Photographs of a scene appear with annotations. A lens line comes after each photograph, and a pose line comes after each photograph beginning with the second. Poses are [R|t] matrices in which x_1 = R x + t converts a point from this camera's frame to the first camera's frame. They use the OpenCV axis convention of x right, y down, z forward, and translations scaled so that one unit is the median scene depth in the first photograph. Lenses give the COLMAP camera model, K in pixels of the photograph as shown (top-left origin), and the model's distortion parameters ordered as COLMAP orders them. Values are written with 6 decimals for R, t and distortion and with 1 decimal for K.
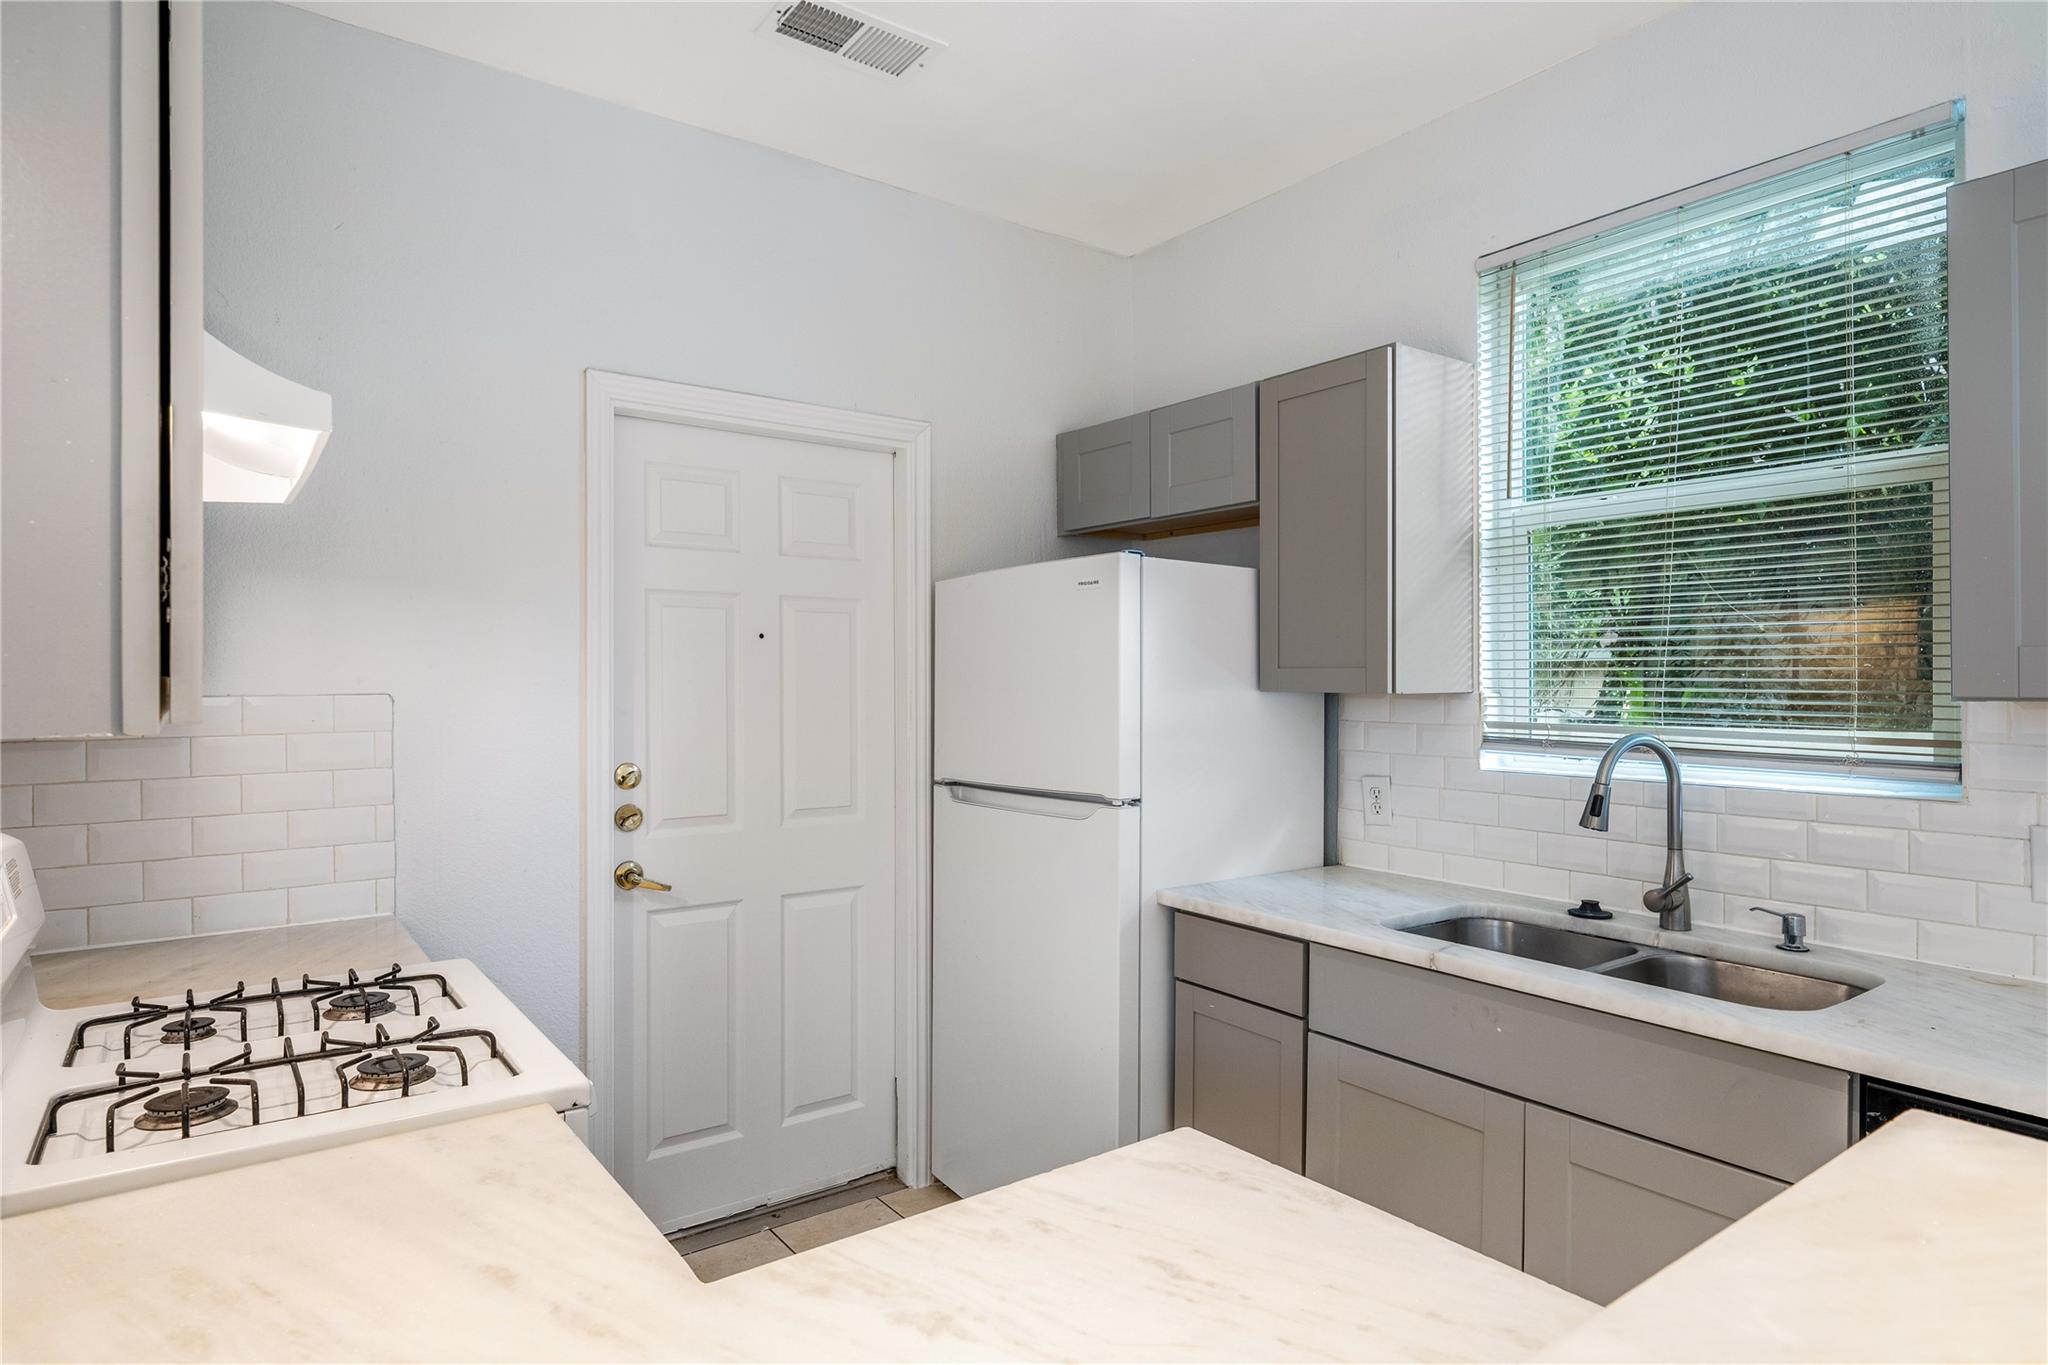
lens RADIAL K [[1146.7, 0, 1024.2], [0, 1146.7, 689.6], [0, 0, 1]] dist [0.003063, 0.001480]
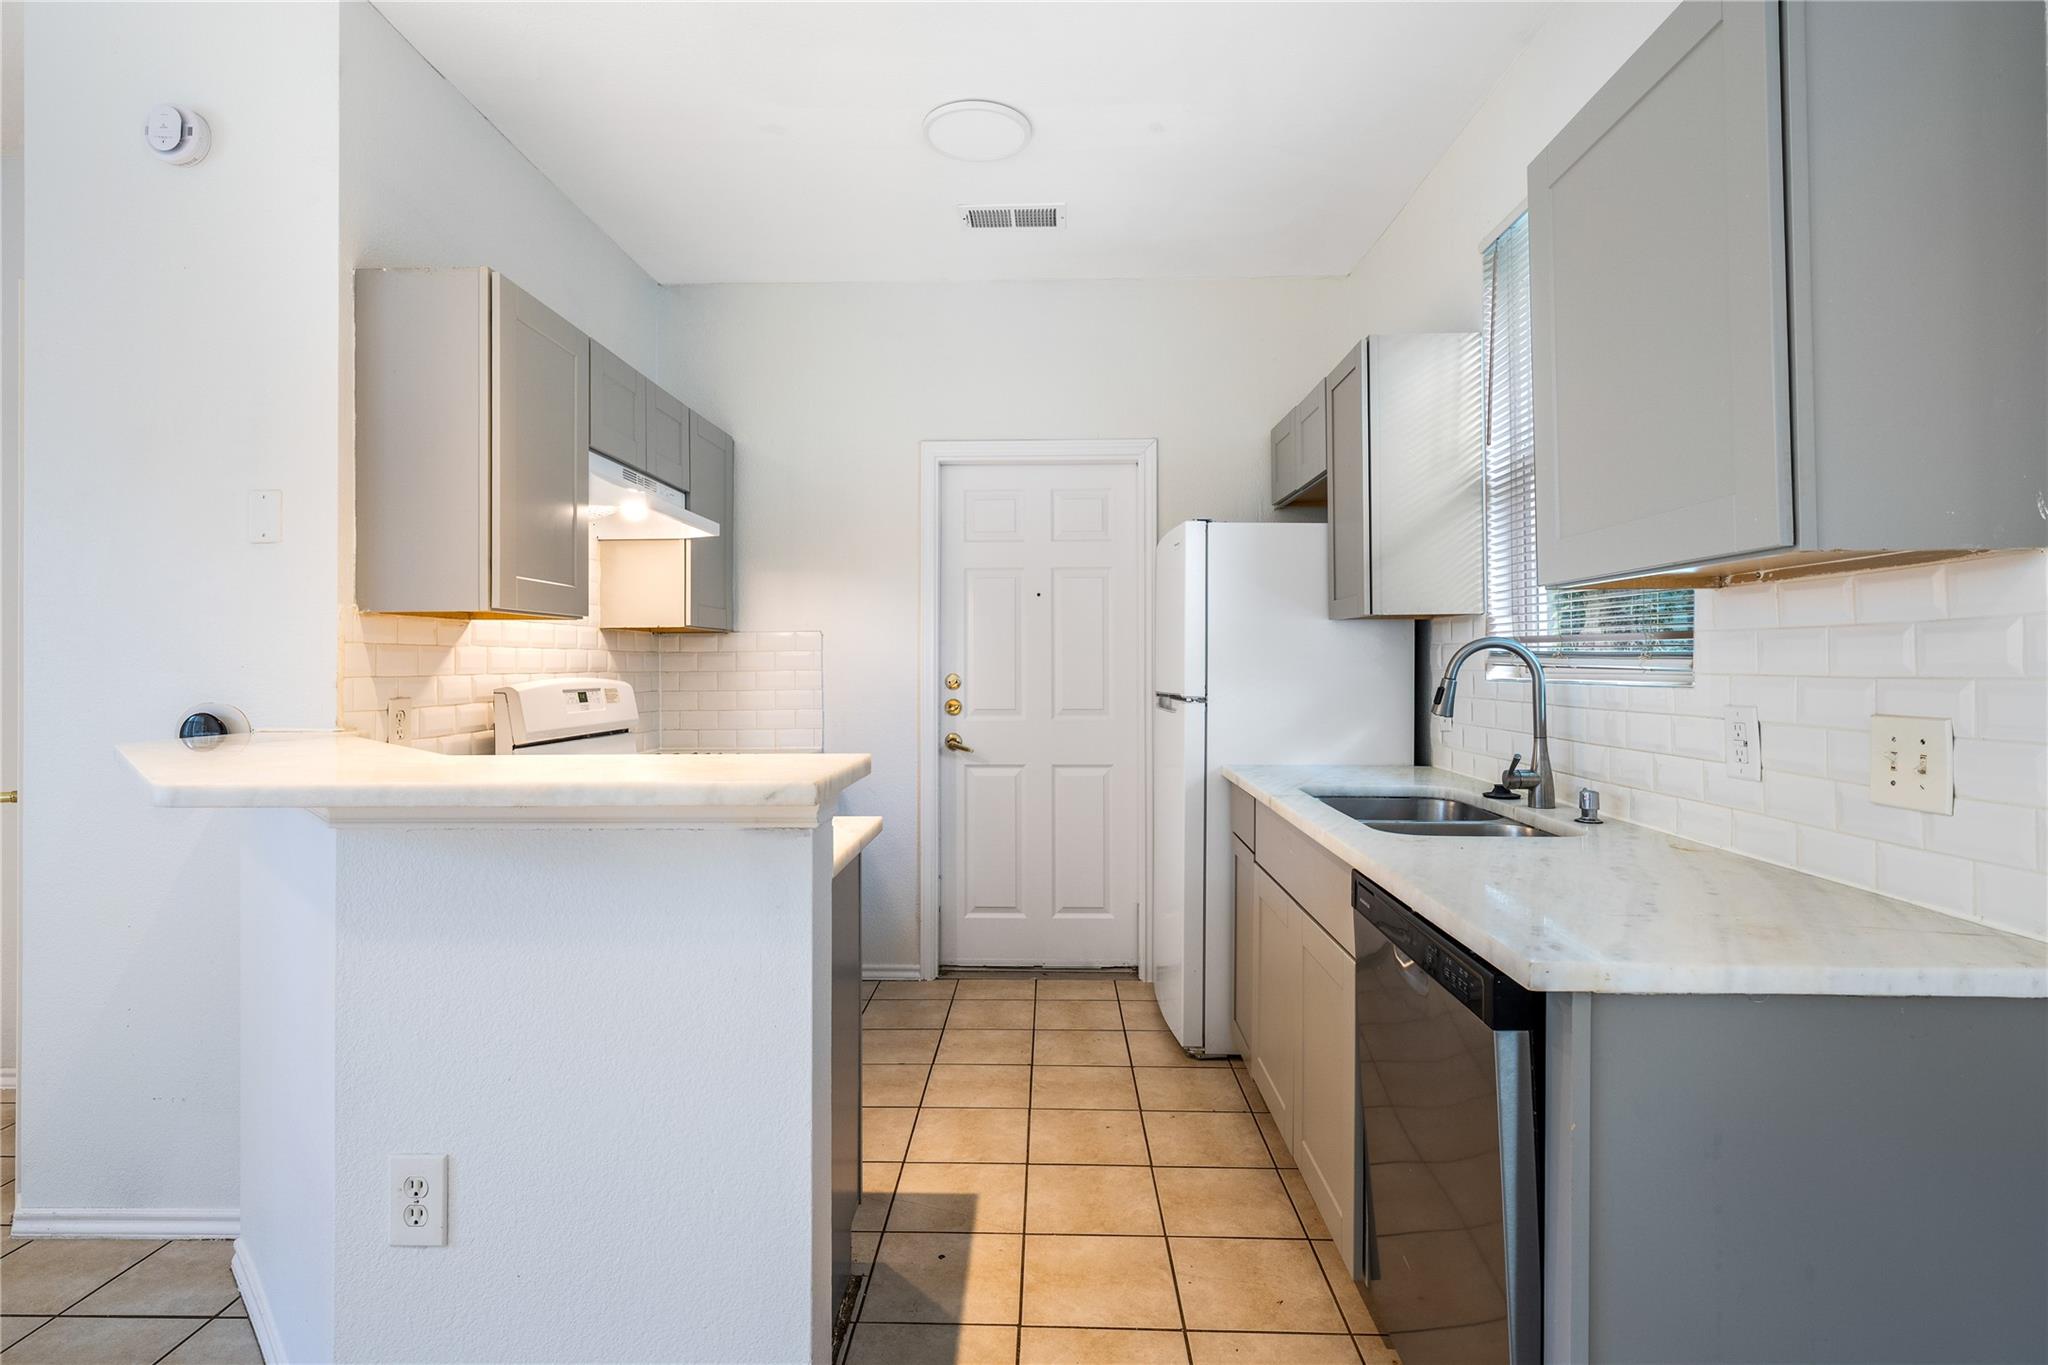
lens RADIAL K [[1014.3, 0, 1022.8], [0, 1014.3, 658.6], [0, 0, 1]] dist [0.001014, 0.000648]
pose [[0.786444, -0.007035, -0.617621, 0.655849], [0.001068, 0.999949, -0.010030, 0.057911], [0.617660, 0.007229, 0.786412, -0.090713]]
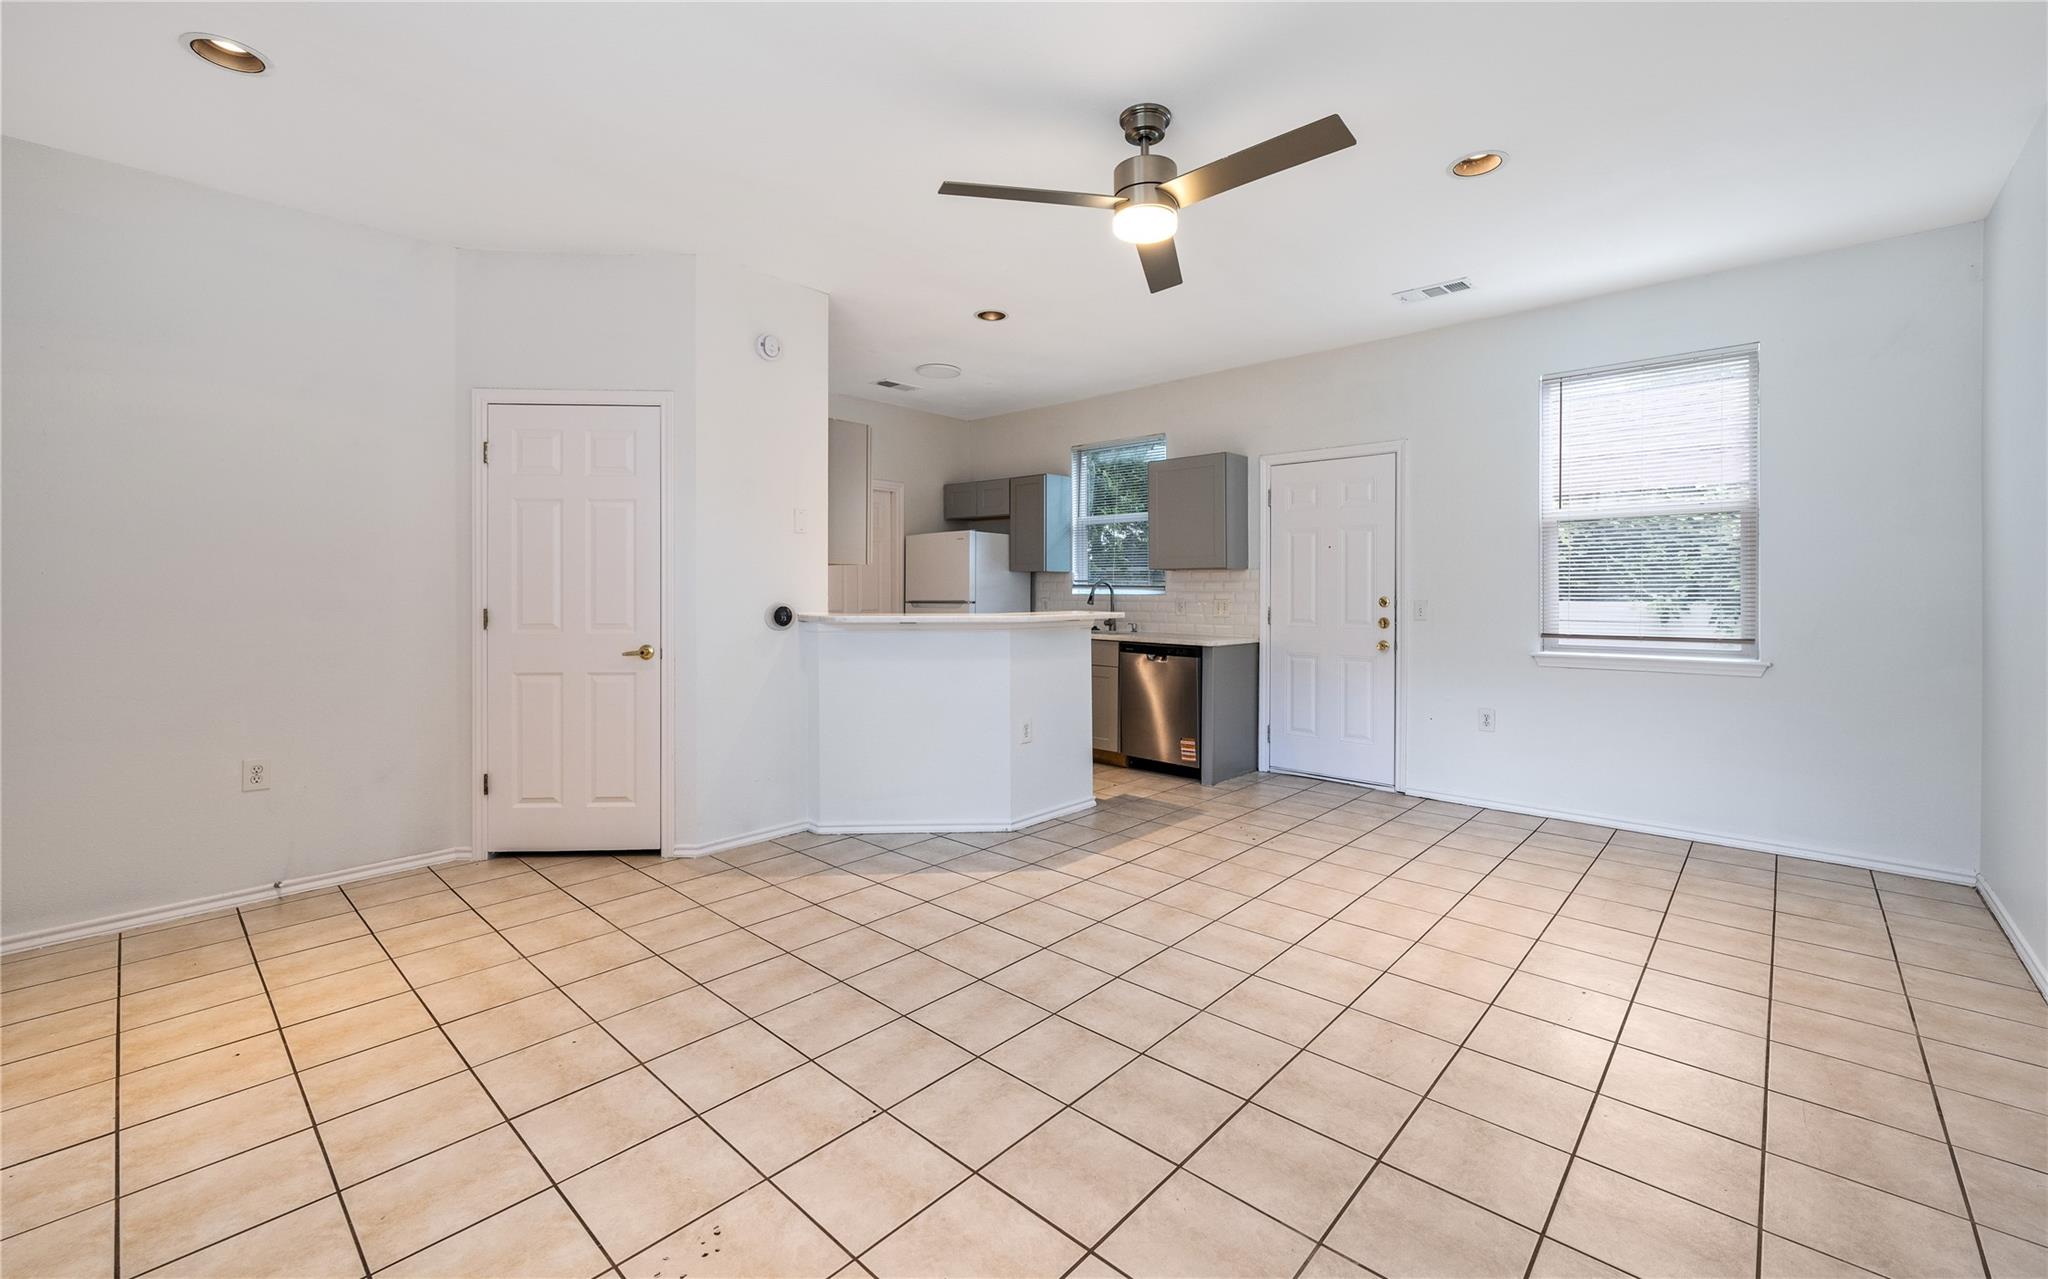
lens RADIAL K [[830.4, 0, 1048.8], [0, 830.4, 589.3], [0, 0, 1]] dist [0.004956, 0.000099]
pose [[0.976486, 0.002112, 0.215569, -0.212140], [-0.000477, 0.999971, -0.007636, 0.073234], [-0.215579, 0.007354, 0.976459, -1.428088]]
